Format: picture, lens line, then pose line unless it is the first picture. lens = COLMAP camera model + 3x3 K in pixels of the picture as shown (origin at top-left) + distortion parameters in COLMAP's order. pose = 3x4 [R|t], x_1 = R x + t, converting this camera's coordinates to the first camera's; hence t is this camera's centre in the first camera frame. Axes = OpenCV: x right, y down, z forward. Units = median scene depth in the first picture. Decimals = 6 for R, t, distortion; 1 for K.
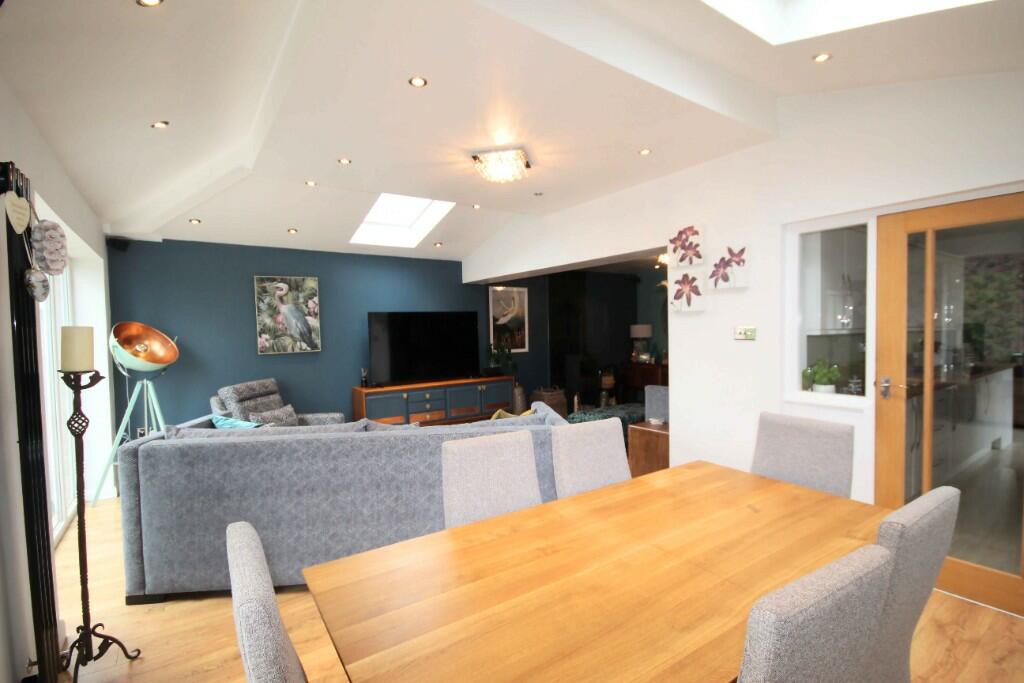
lens RADIAL K [[473.7, 0, 515.2], [0, 473.7, 344.4], [0, 0, 1]] dist [0.014869, -0.013285]
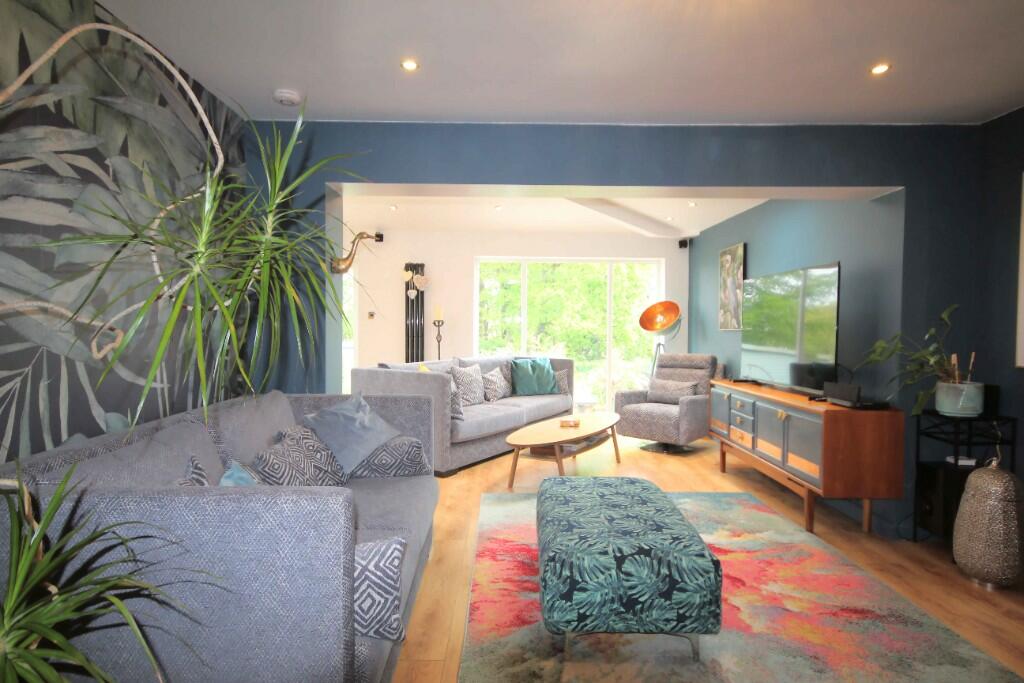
lens RADIAL K [[603.8, 0, 512.0], [0, 603.8, 341.5], [0, 0, 1]] dist [-0.000847, -0.000002]
pose [[-0.575799, 0.041561, -0.816534, 0.724325], [-0.021692, 0.997579, 0.066073, -0.028183], [0.817304, 0.055757, -0.573503, 1.329744]]
